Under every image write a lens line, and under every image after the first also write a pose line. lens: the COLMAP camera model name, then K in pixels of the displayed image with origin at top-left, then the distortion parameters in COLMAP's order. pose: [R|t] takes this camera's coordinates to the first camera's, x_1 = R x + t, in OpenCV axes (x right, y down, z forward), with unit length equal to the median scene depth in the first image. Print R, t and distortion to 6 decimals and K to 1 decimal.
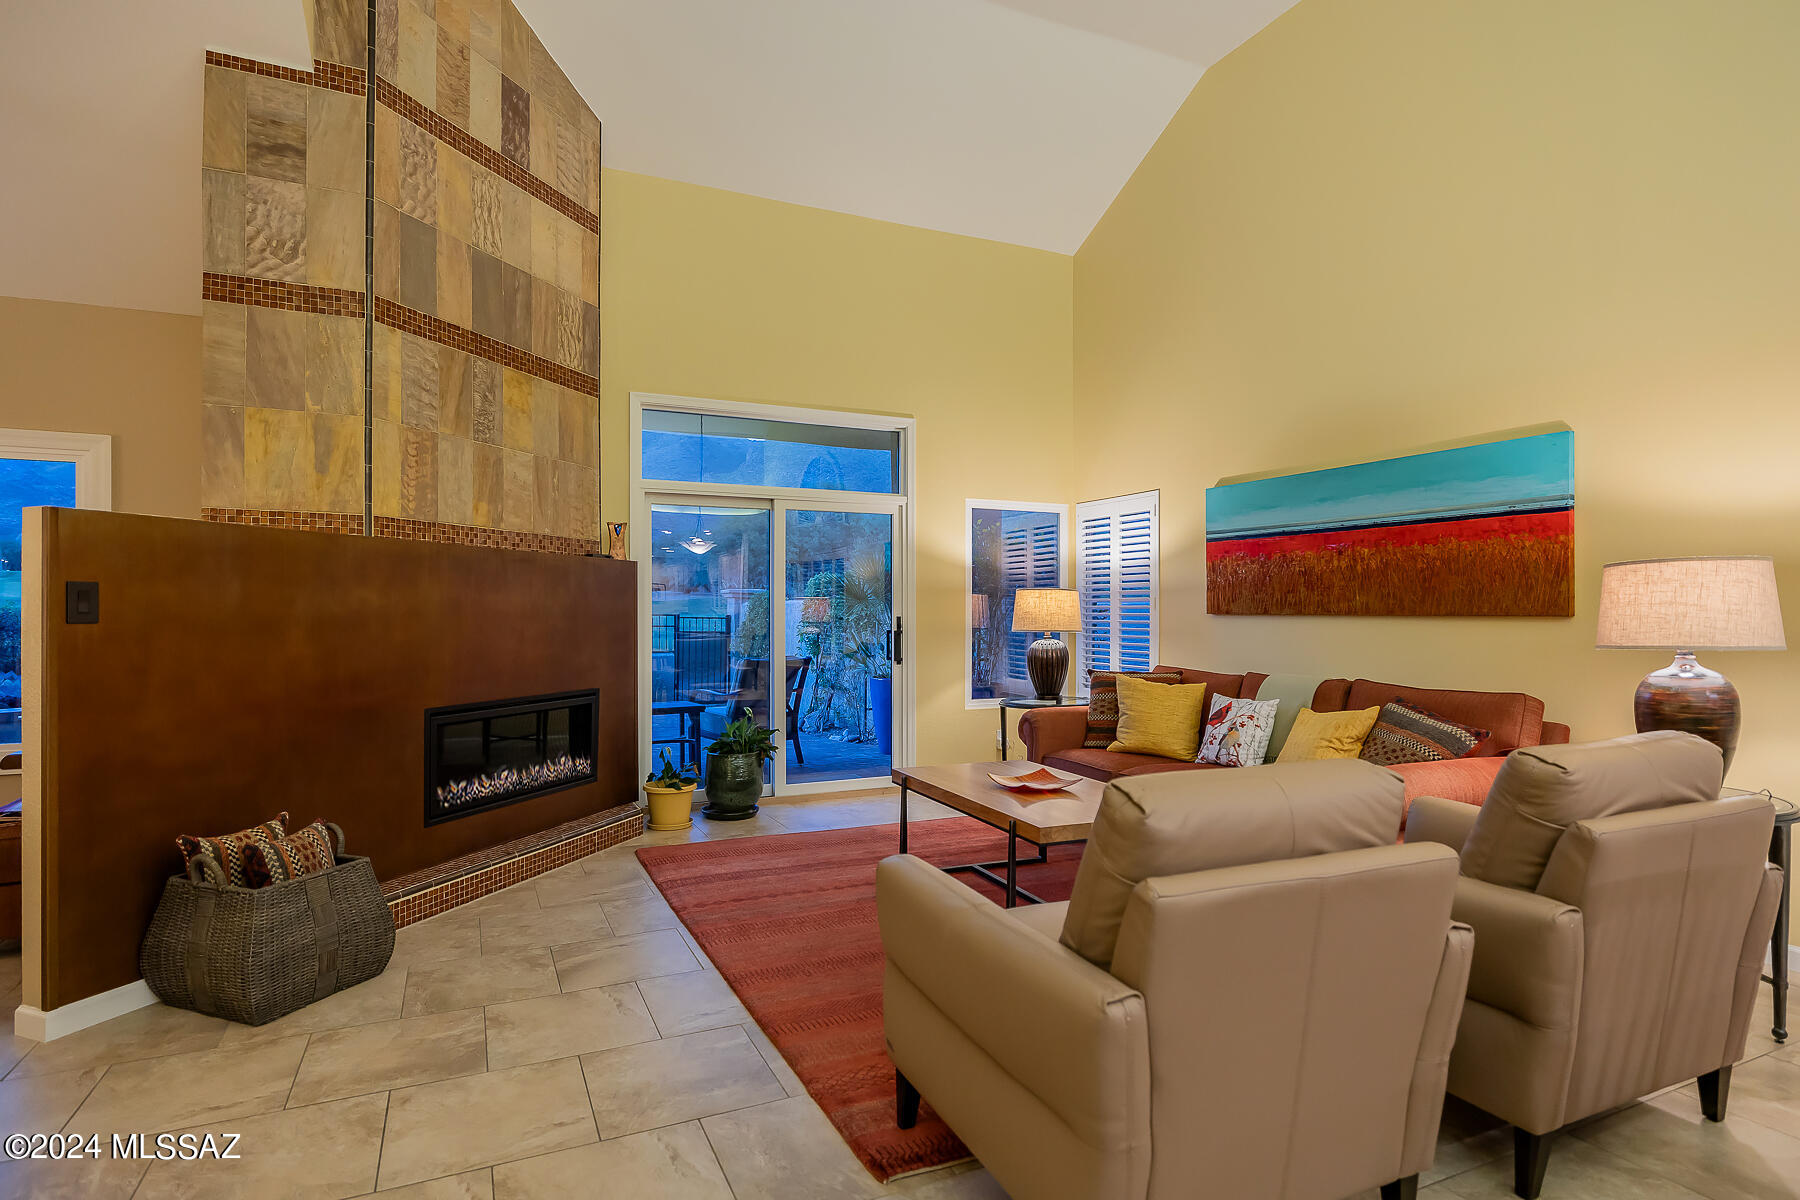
lens RADIAL K [[963.2, 0, 933.4], [0, 963.2, 619.3], [0, 0, 1]] dist [-0.003222, 0.001821]
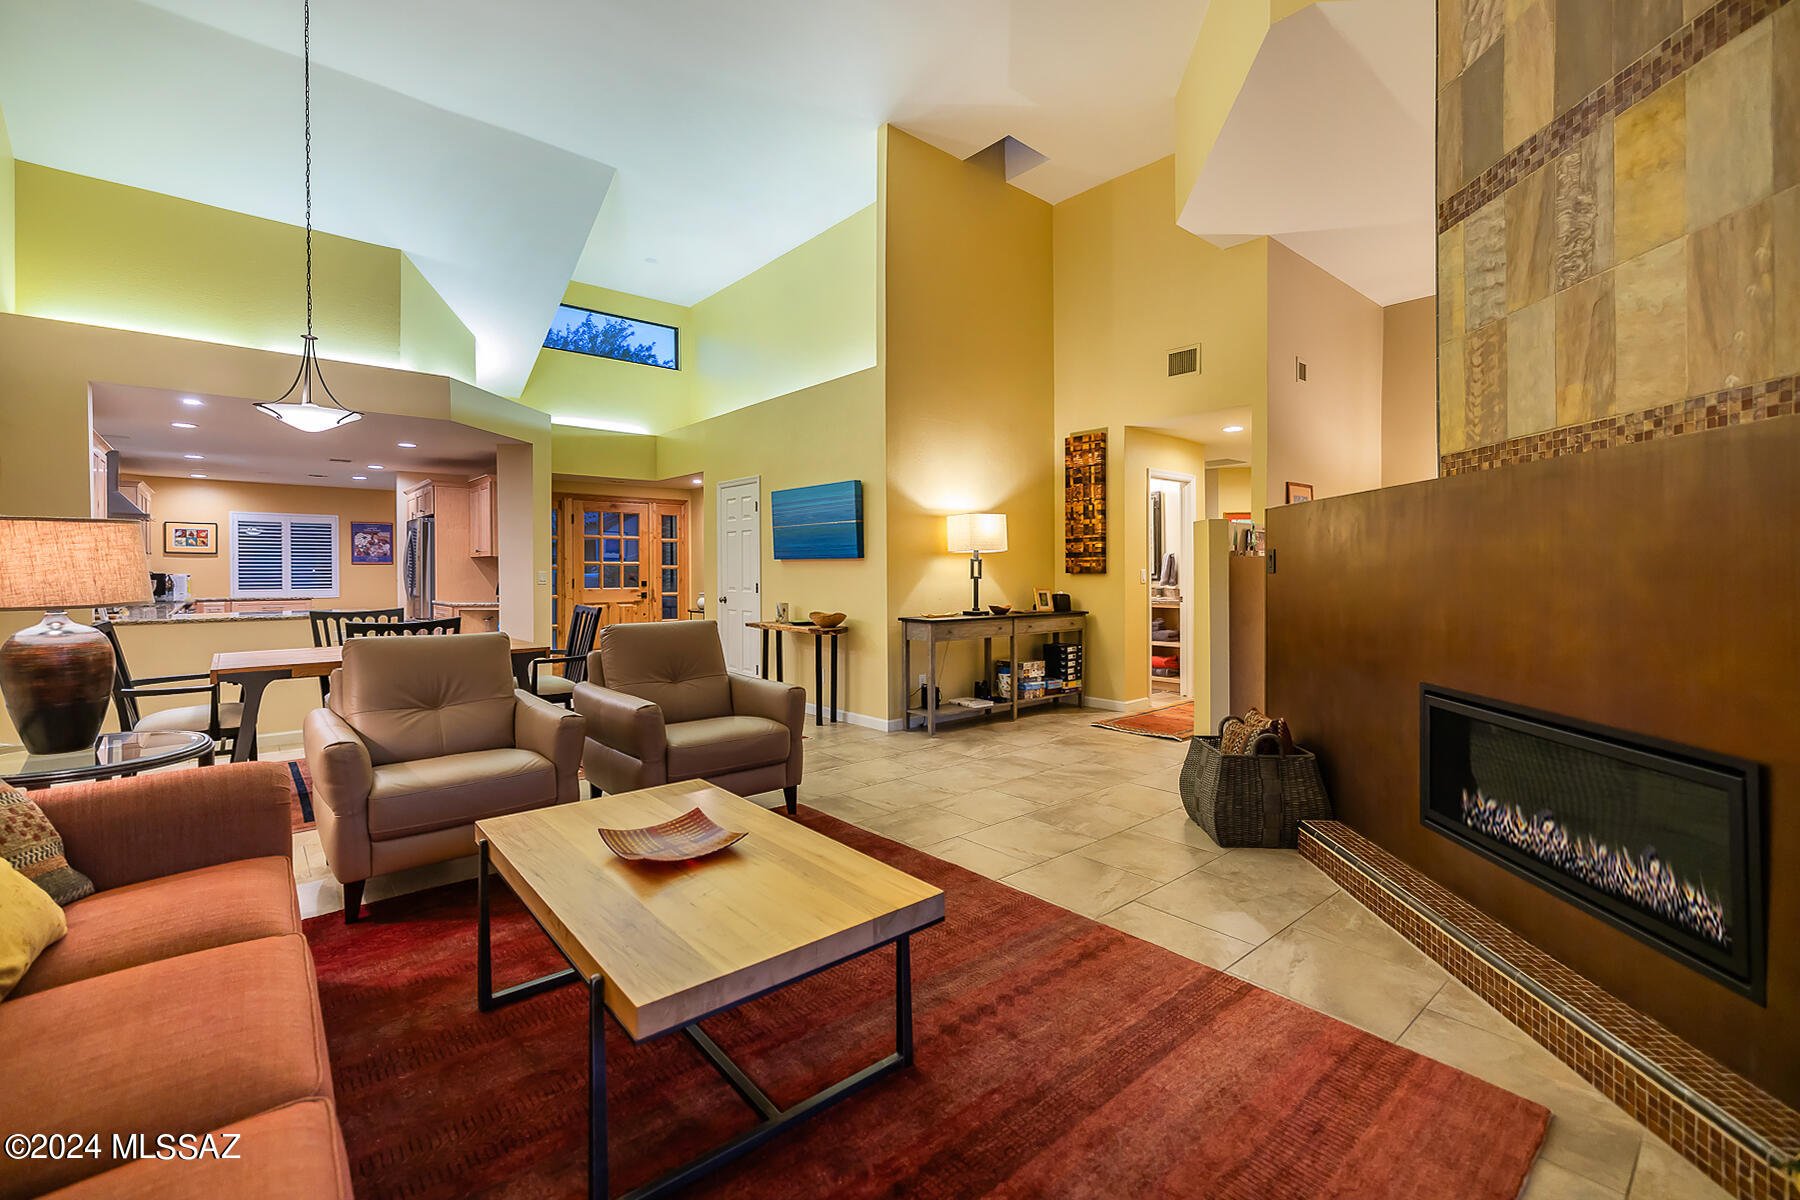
lens RADIAL K [[763.0, 0, 926.3], [0, 763.0, 575.9], [0, 0, 1]] dist [0.010232, -0.001080]
pose [[-0.962479, 0.005774, -0.271296, 0.058683], [0.000994, 0.999842, 0.017751, -0.009314], [0.271355, 0.016815, -0.962332, 1.374380]]
